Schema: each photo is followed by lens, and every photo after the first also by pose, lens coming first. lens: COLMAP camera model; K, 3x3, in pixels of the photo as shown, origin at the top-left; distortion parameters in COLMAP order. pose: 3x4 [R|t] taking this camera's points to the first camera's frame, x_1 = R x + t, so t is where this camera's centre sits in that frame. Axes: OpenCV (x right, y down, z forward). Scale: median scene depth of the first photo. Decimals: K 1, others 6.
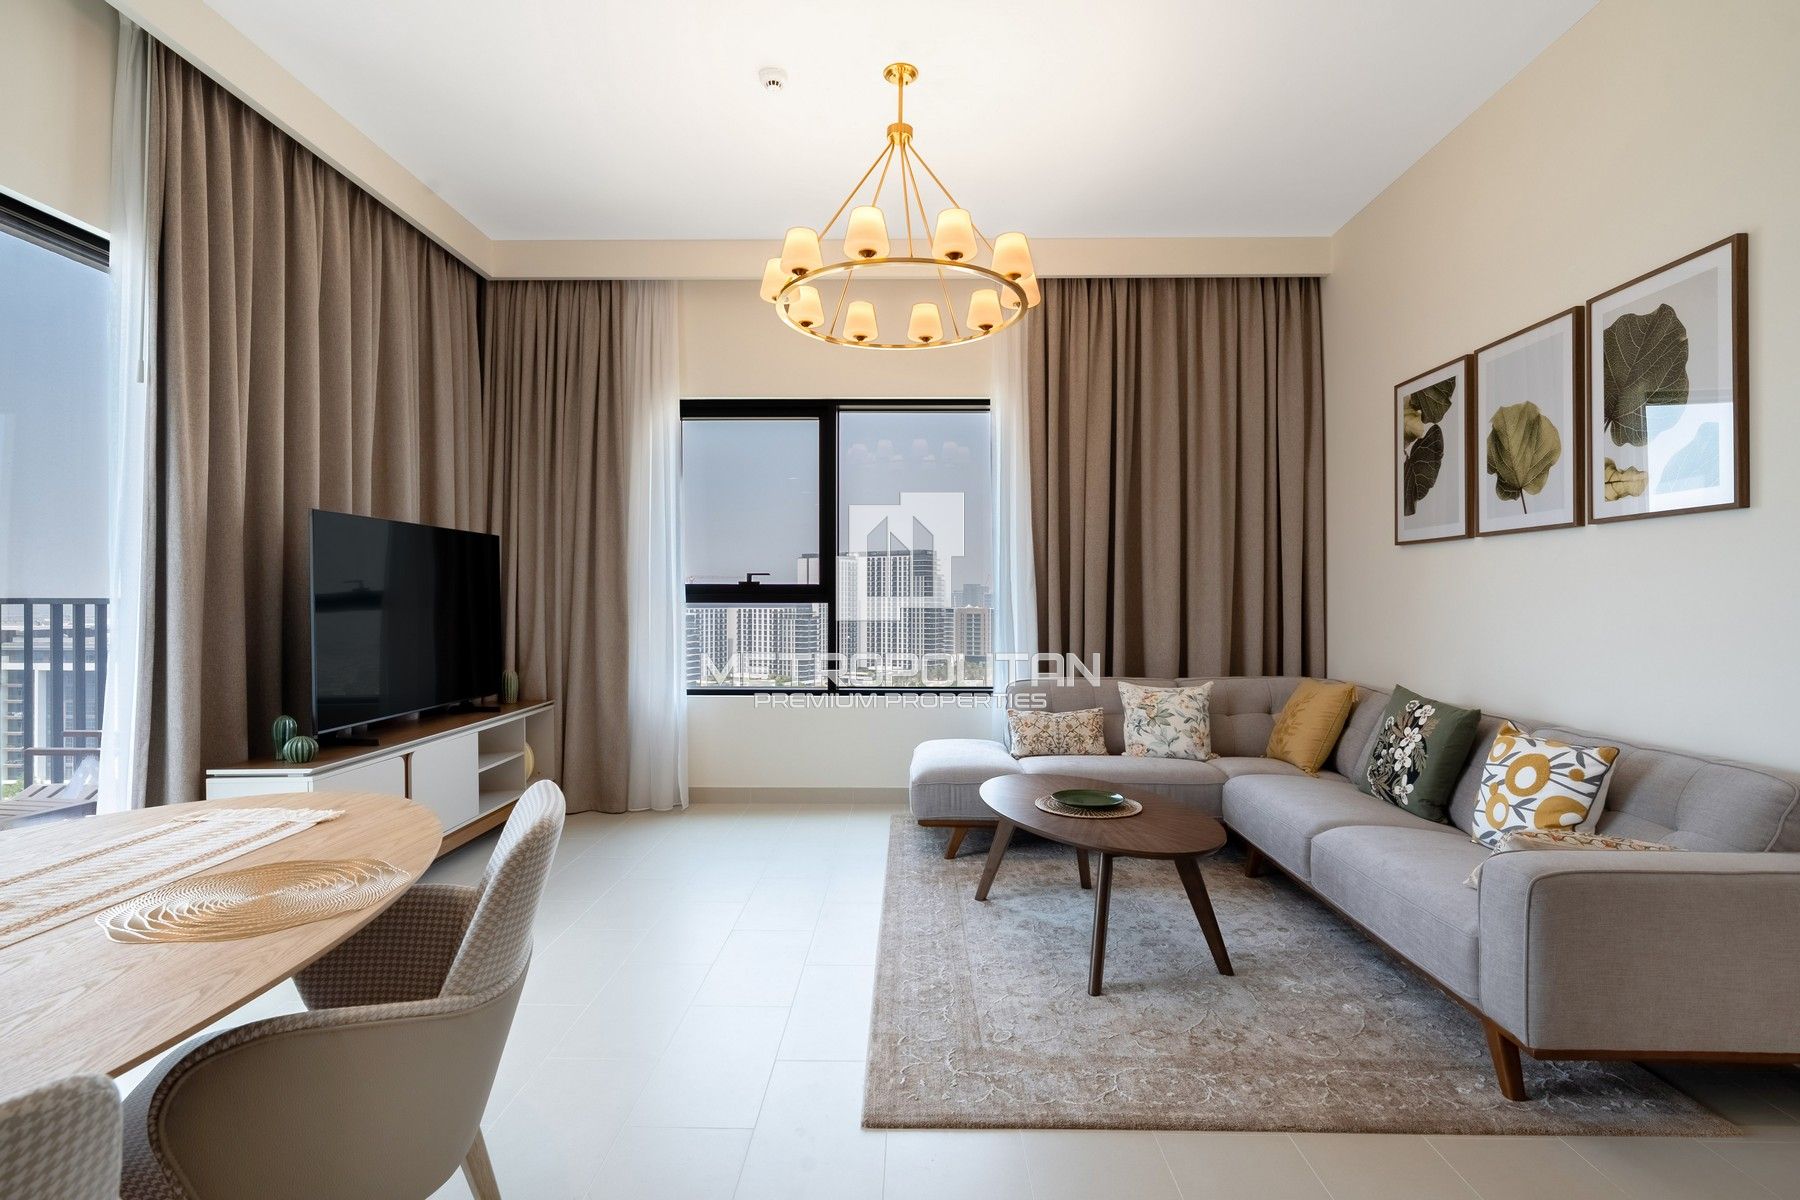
lens RADIAL K [[892.5, 0, 900.0], [0, 892.5, 600.0], [0, 0, 1]] dist [0.004370, 0.001021]
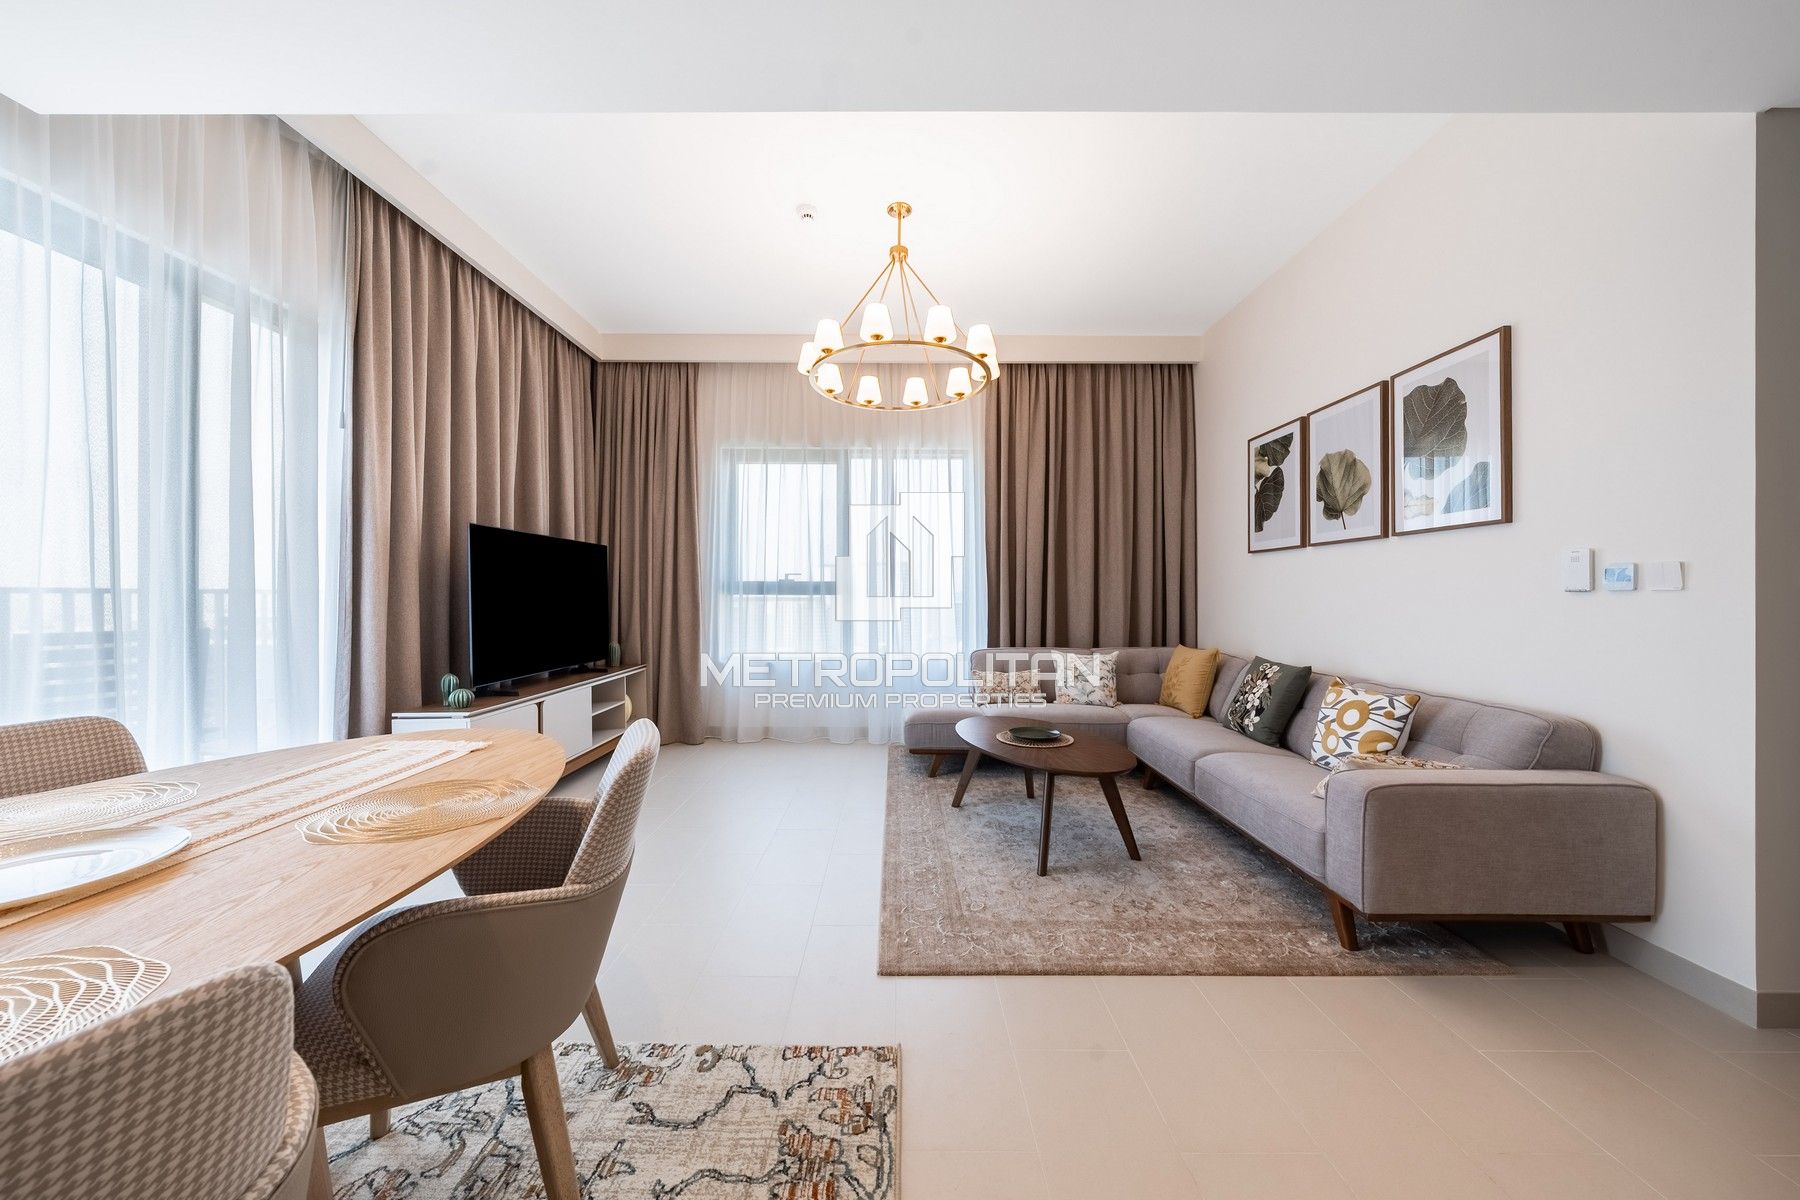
lens RADIAL K [[623.6, 0, 896.9], [0, 623.6, 597.8], [0, 0, 1]] dist [-0.000948, -0.000054]
pose [[0.999880, 0.001323, 0.015465, -0.018571], [-0.001351, 0.999997, 0.001809, 0.010333], [-0.015462, -0.001830, 0.999879, 0.036129]]
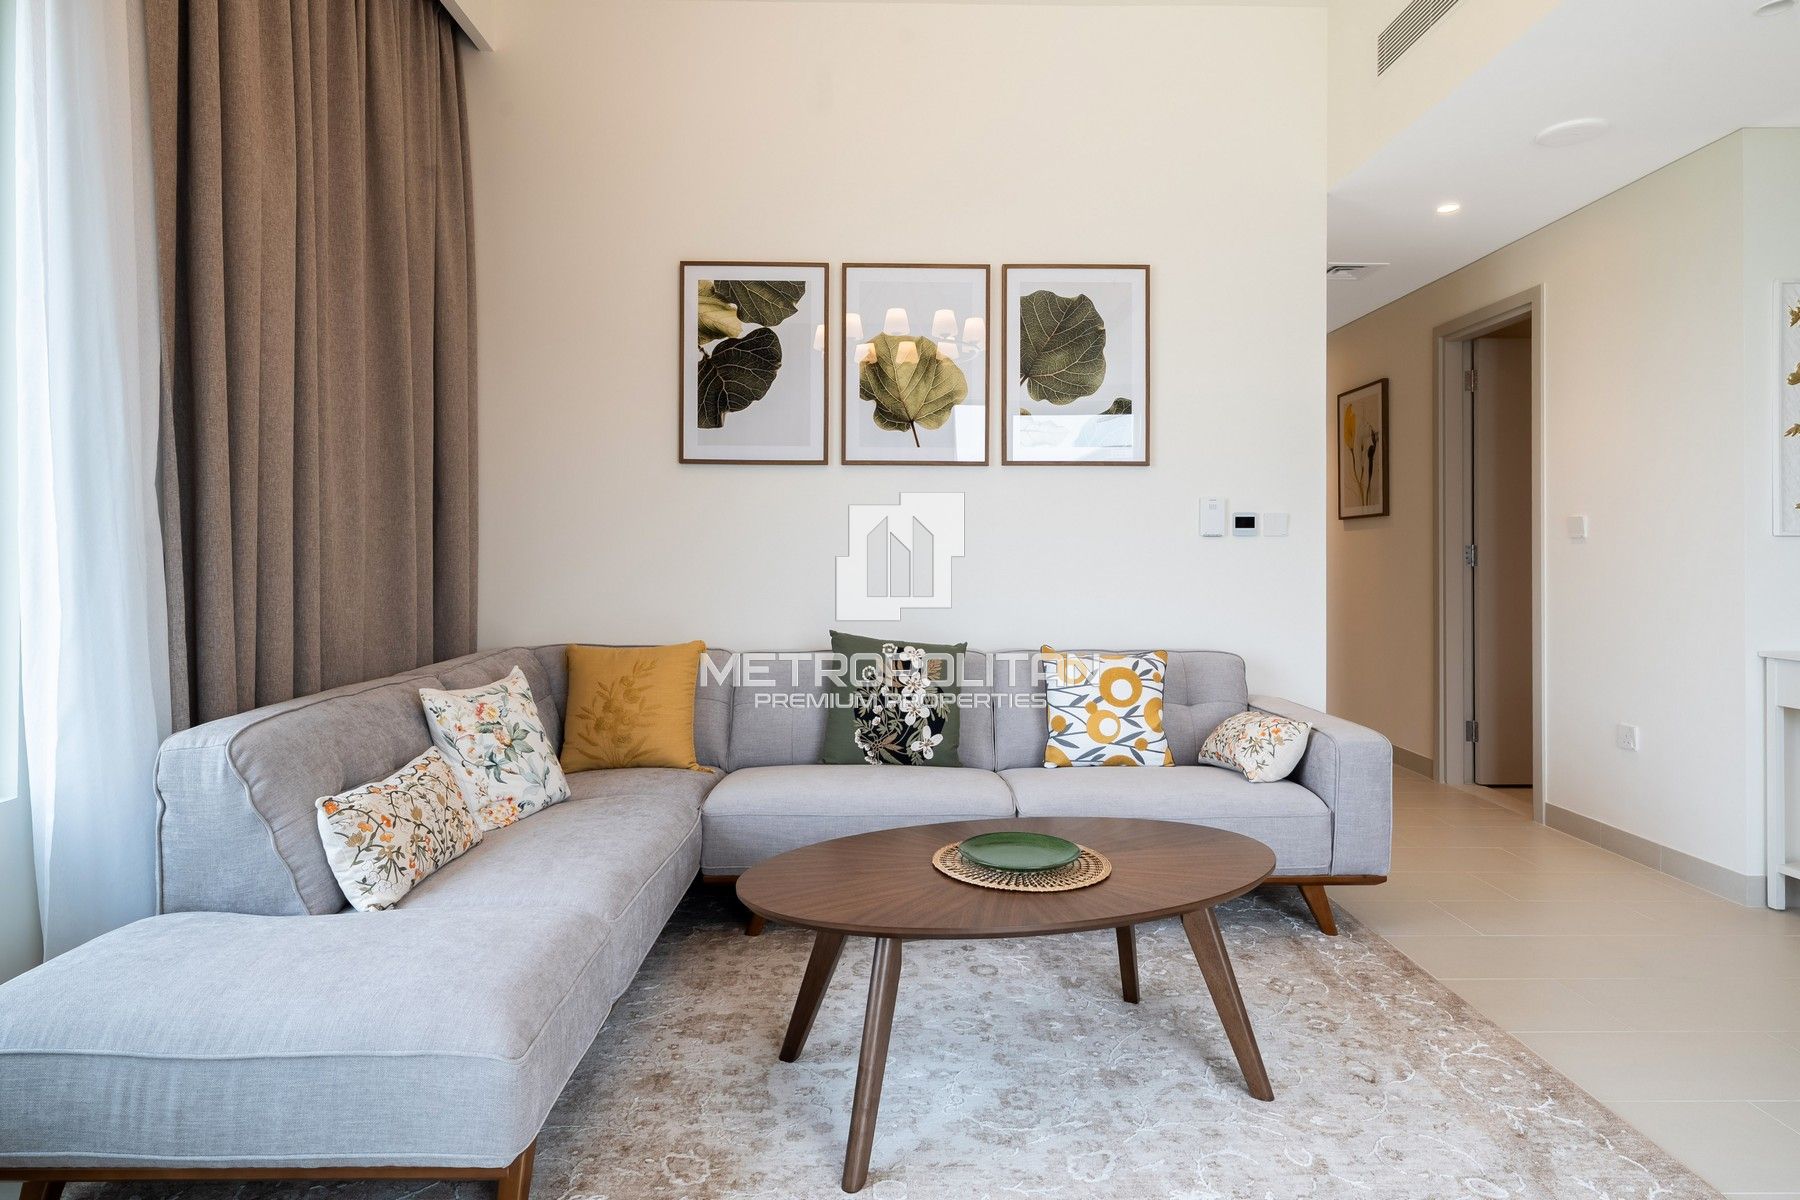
lens RADIAL K [[1017.1, 0, 894.0], [0, 1017.1, 547.4], [0, 0, 1]] dist [0.004385, 0.000807]
pose [[-0.035972, 0.005829, 0.999336, -0.467152], [-0.001736, 0.999981, -0.005896, 0.024985], [-0.999351, -0.001947, -0.035961, 1.117986]]
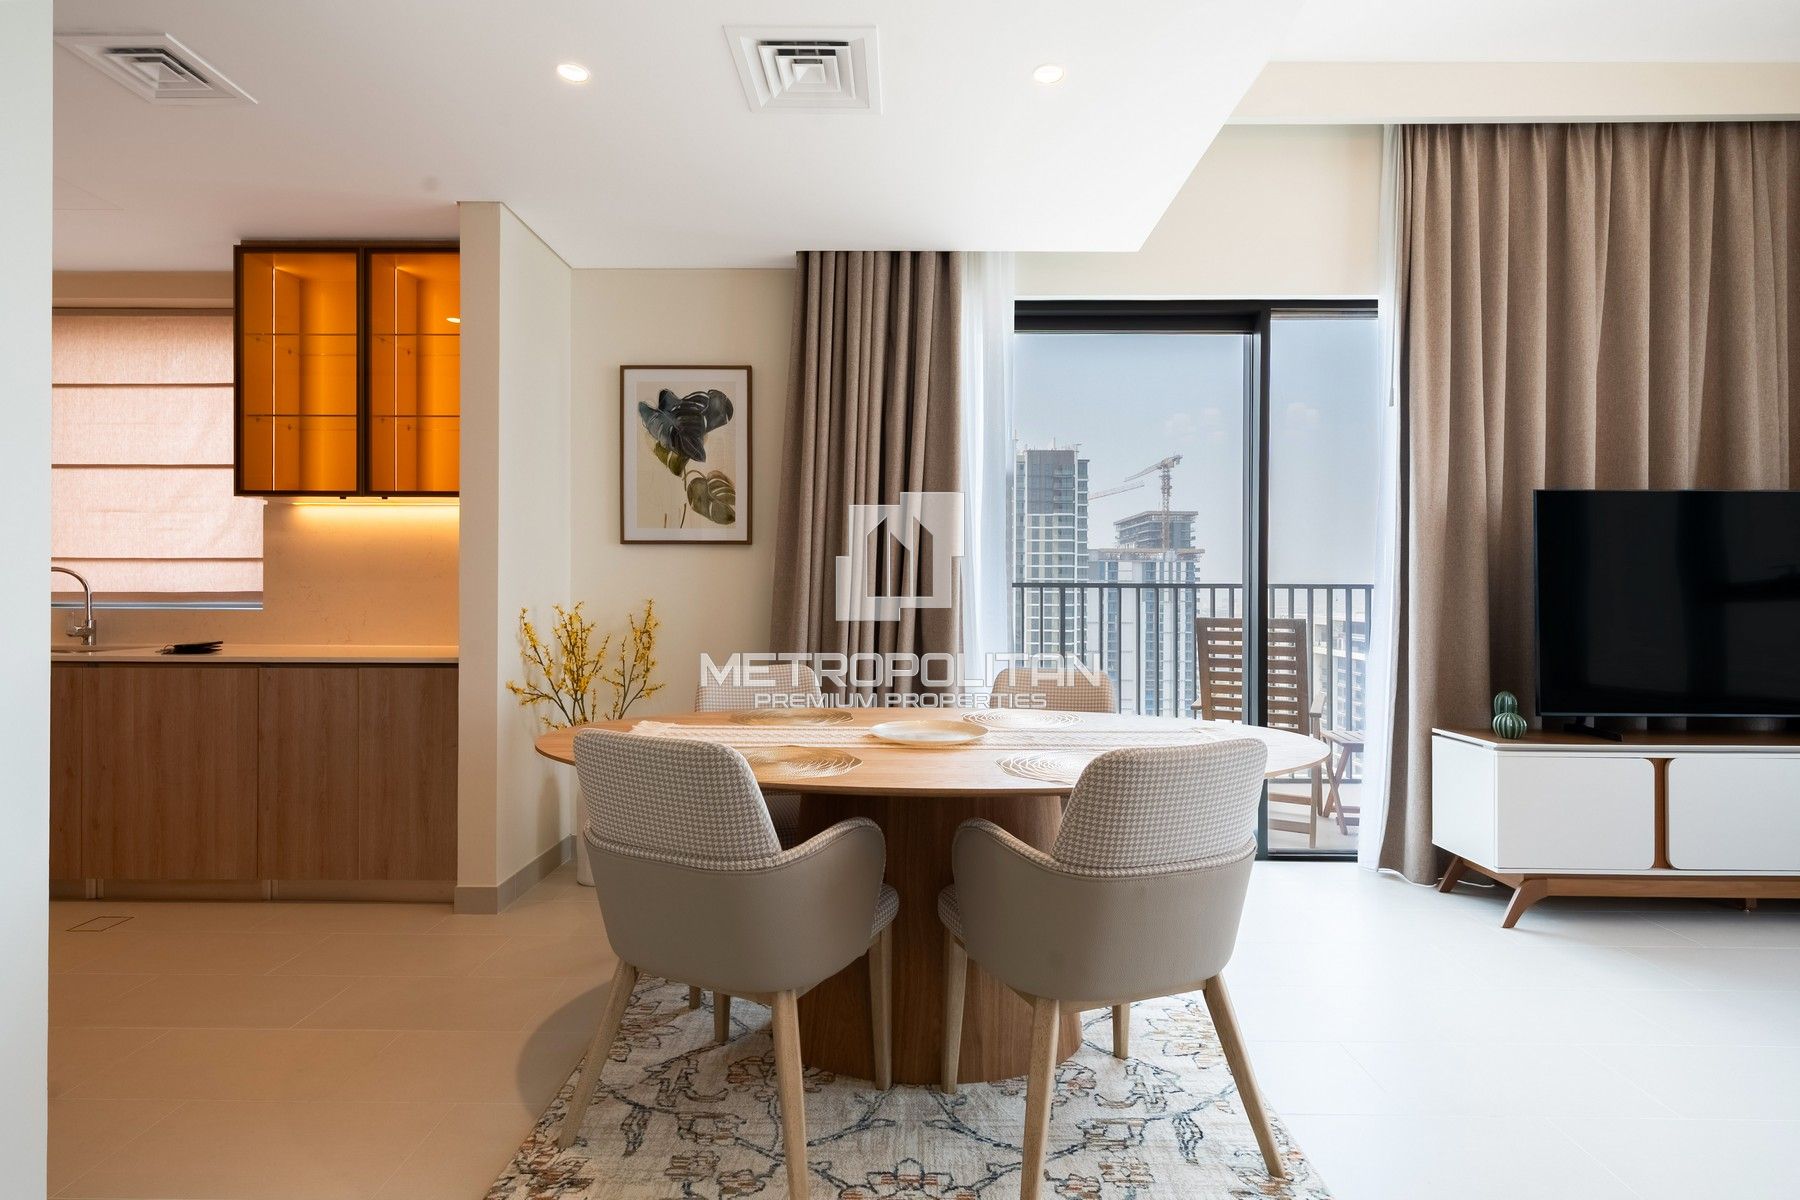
lens RADIAL K [[838.7, 0, 902.2], [0, 838.7, 591.7], [0, 0, 1]] dist [0.001359, 0.000069]
pose [[0.011263, 0.000956, -0.999936, 0.286047], [-0.006062, 0.999981, 0.000887, 0.015717], [0.999918, 0.006051, 0.011269, 0.284333]]
